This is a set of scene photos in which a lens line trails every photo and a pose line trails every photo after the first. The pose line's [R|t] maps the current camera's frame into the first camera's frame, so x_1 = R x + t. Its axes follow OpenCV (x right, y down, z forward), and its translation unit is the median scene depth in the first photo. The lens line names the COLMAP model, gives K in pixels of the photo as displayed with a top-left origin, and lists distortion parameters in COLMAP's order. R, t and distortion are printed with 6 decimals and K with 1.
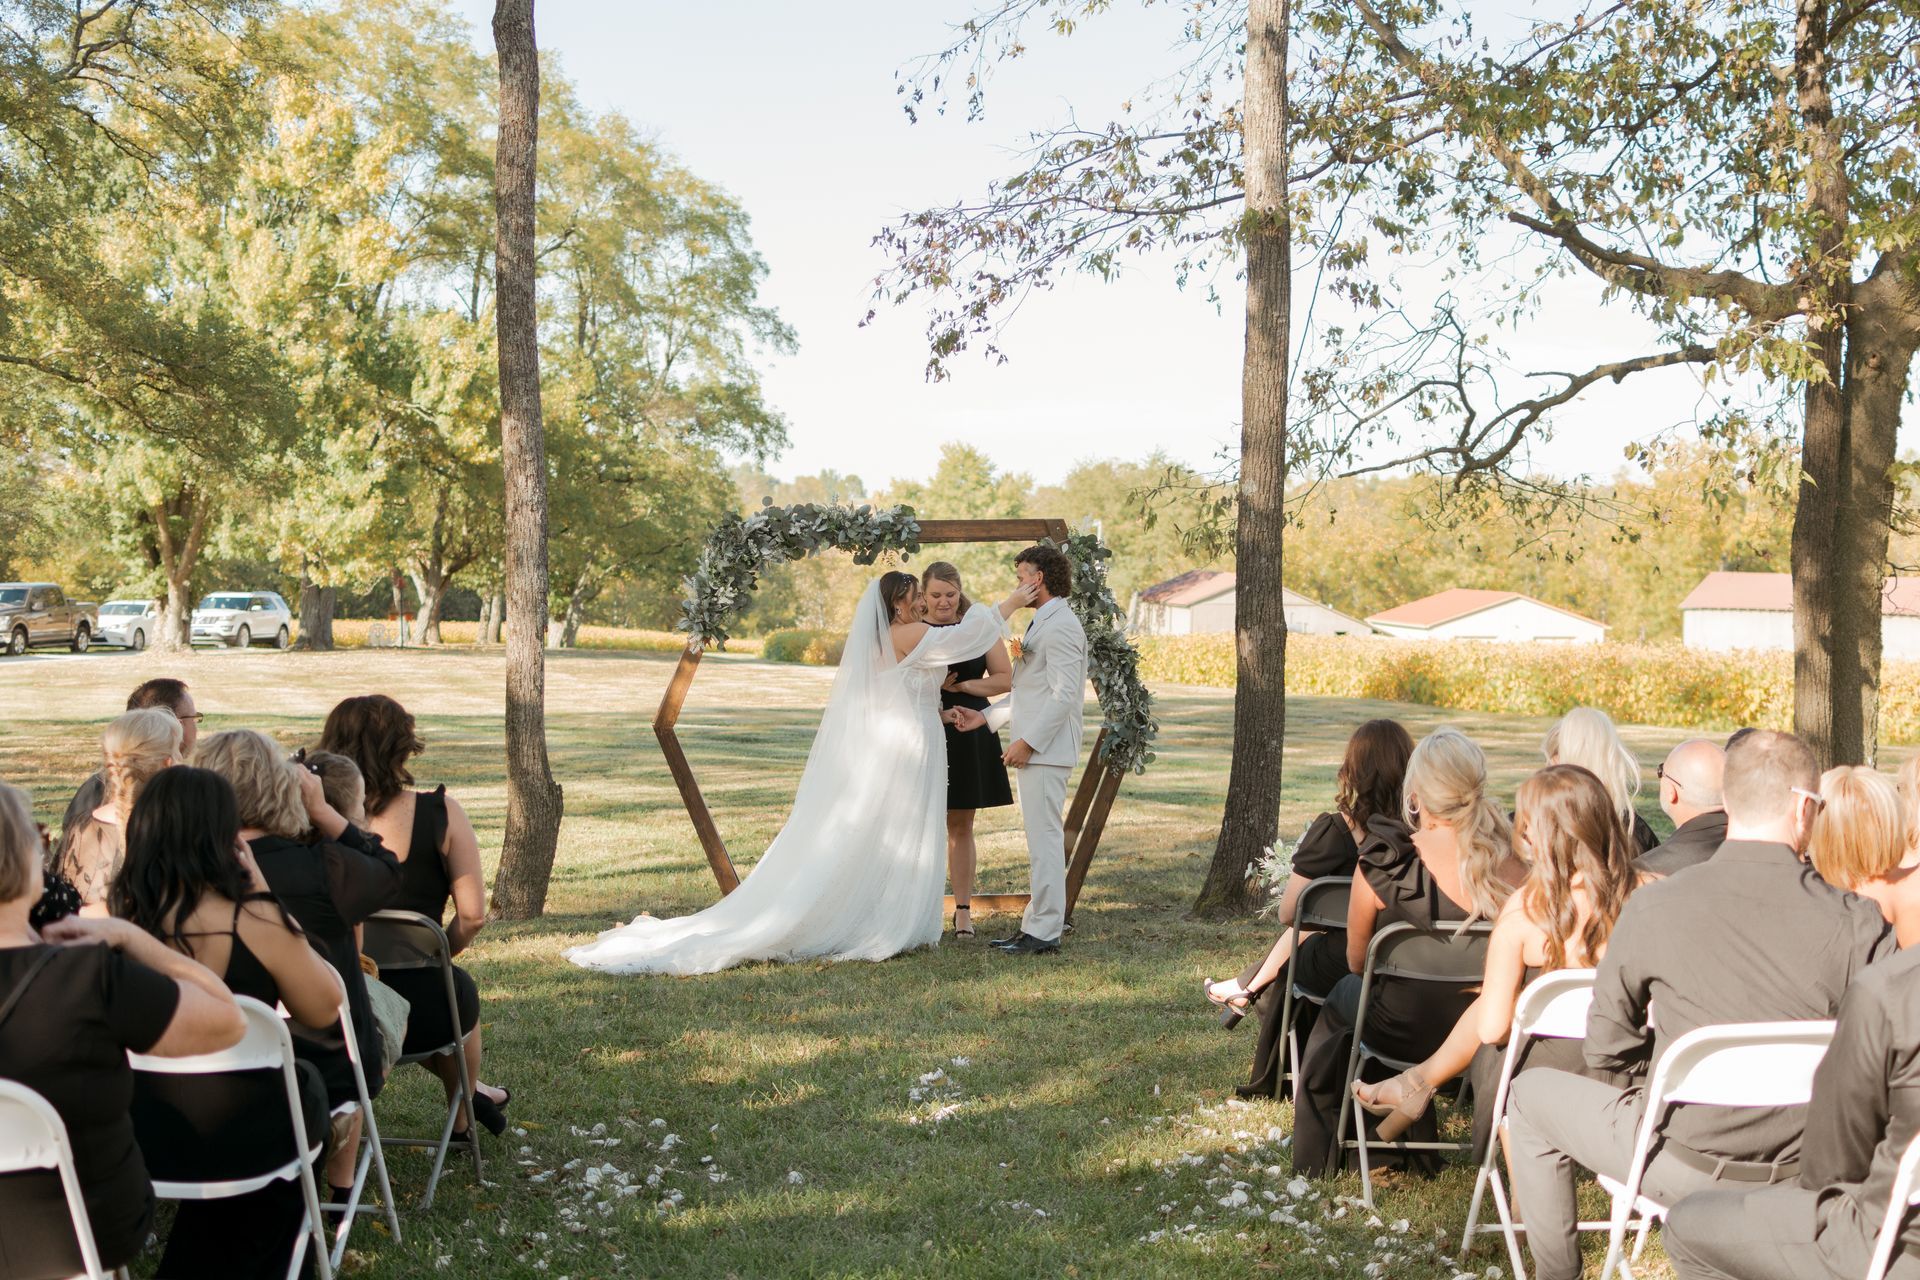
lens RADIAL K [[3010.9, 0, 960.0], [0, 3010.9, 640.0], [0, 0, 1]] dist [0.019712, 0.088497]
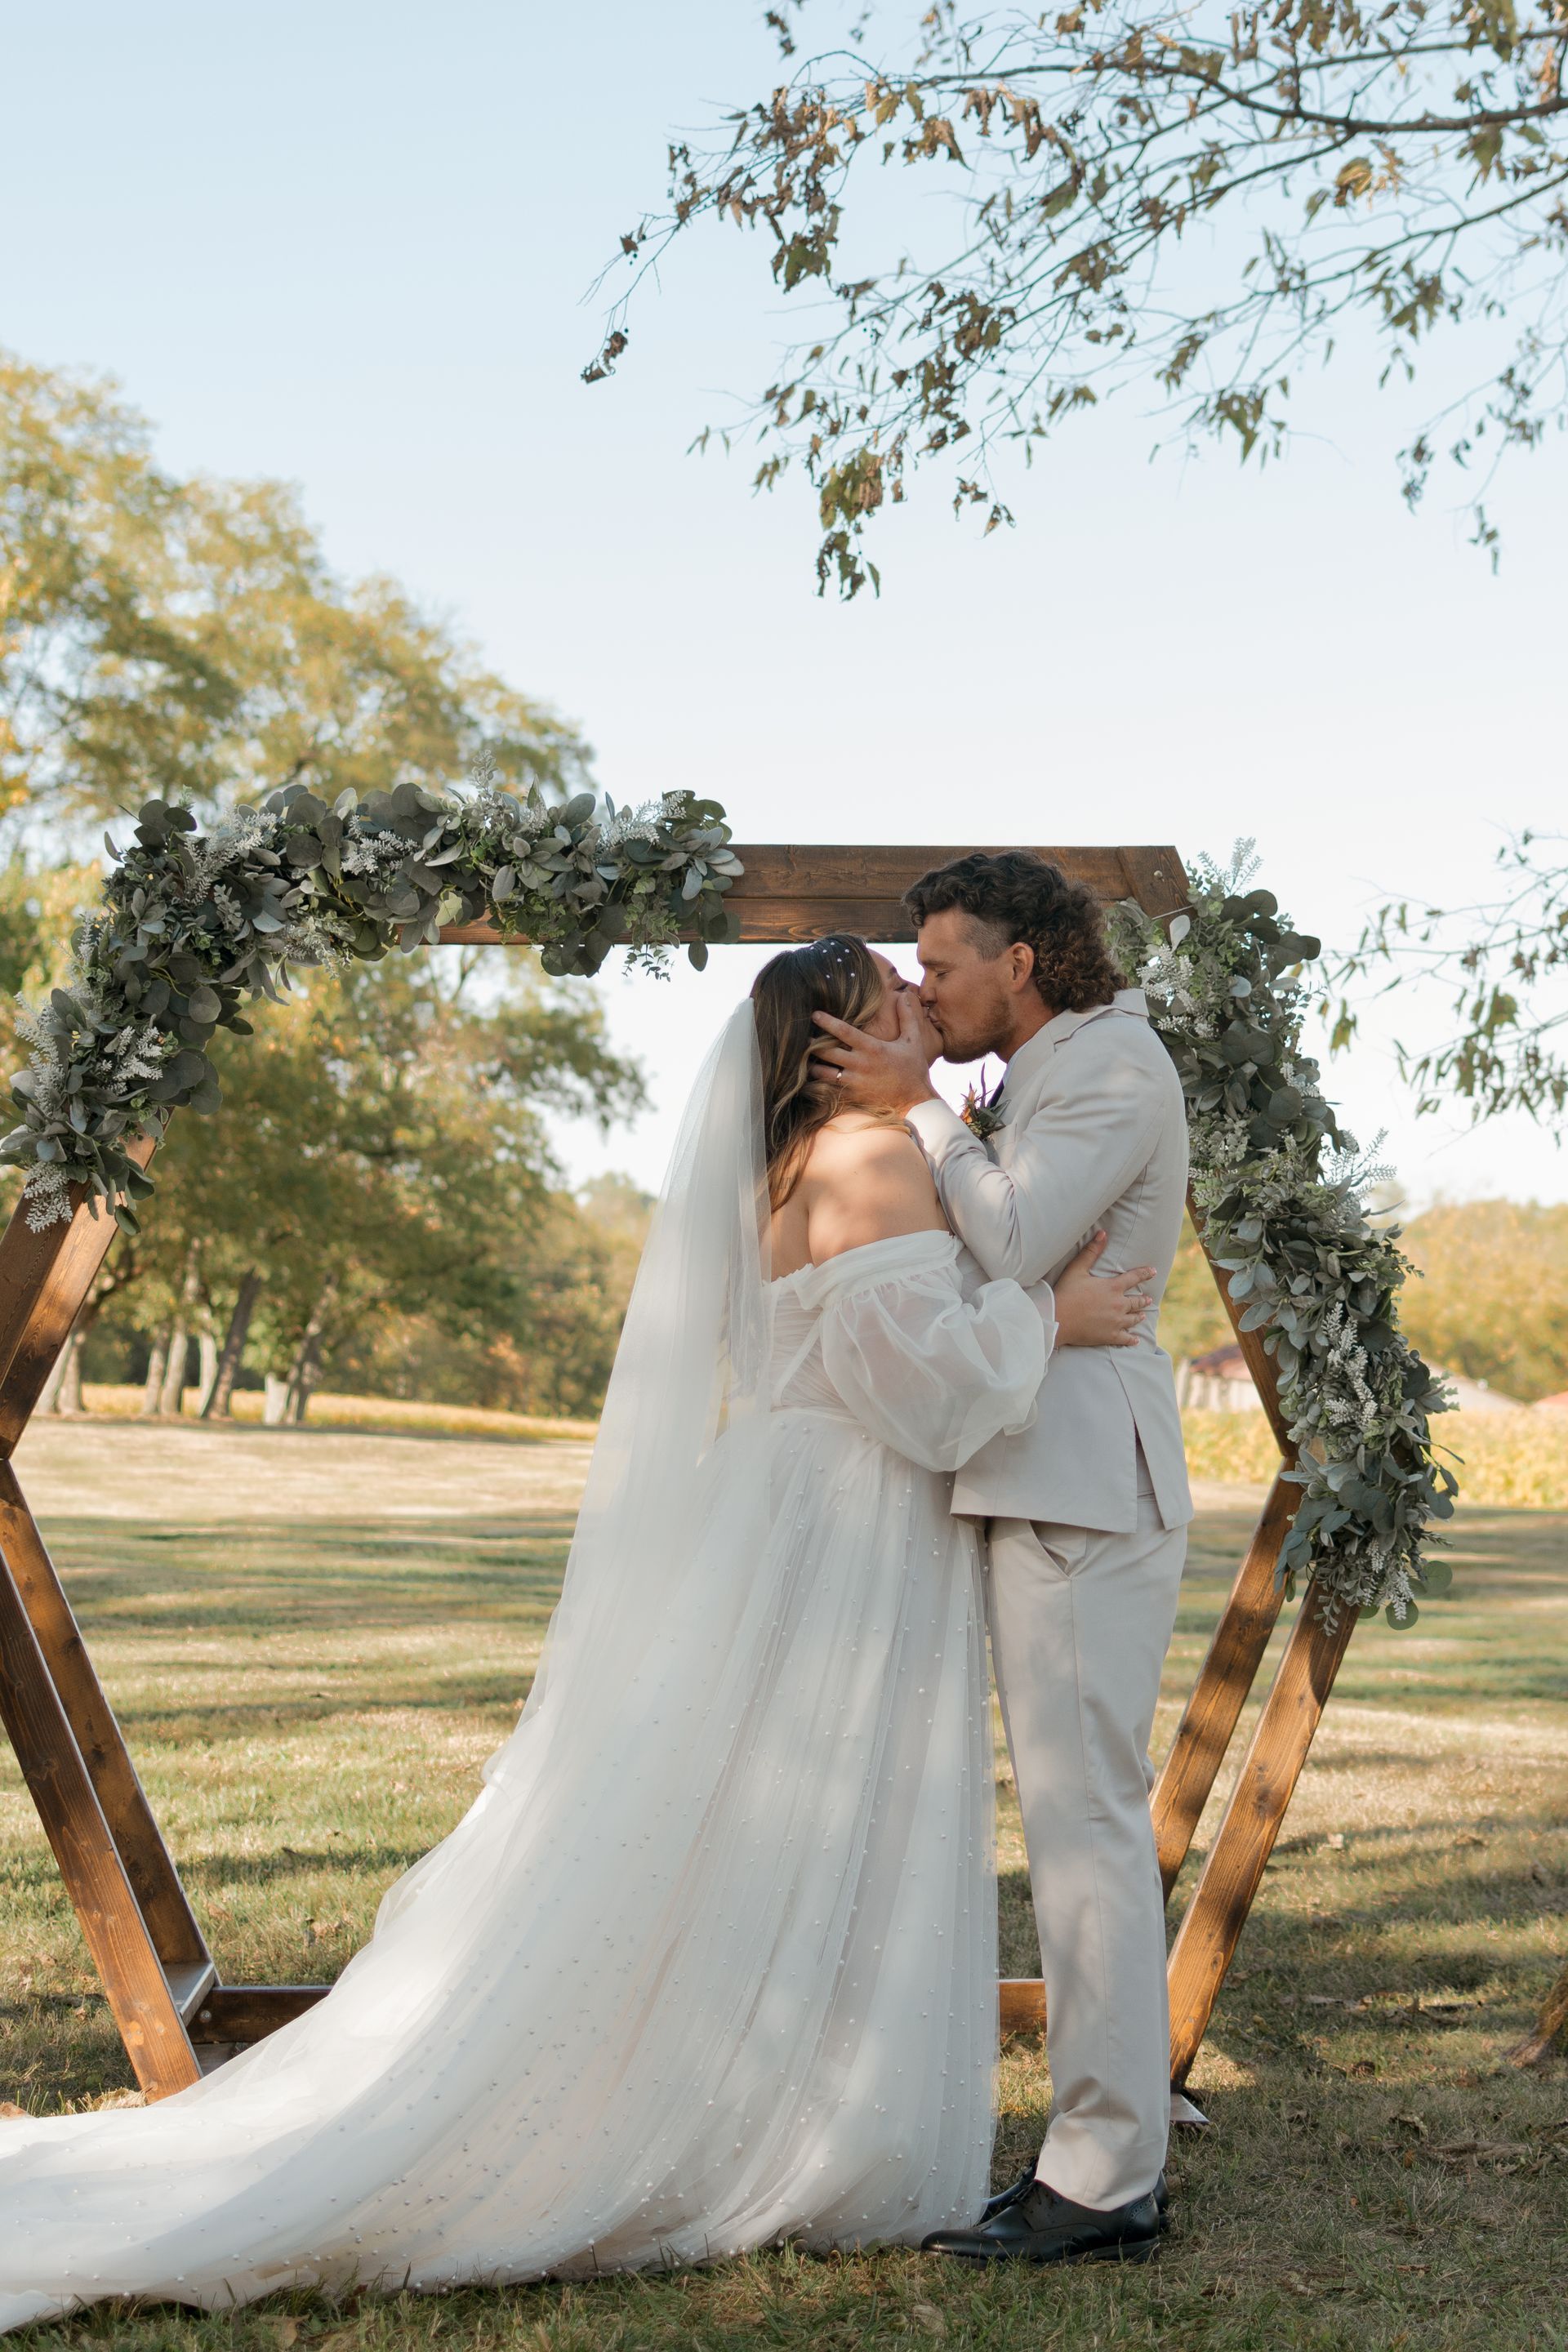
lens RADIAL K [[3688.3, 0, 866.9], [0, 3688.3, 1114.6], [0, 0, 1]] dist [0.019712, 0.088497]
pose [[0.999775, 0.011047, -0.018109, 0.007263], [-0.012734, 0.995312, -0.095876, 0.025652], [0.016965, 0.096085, 0.995229, 0.533251]]
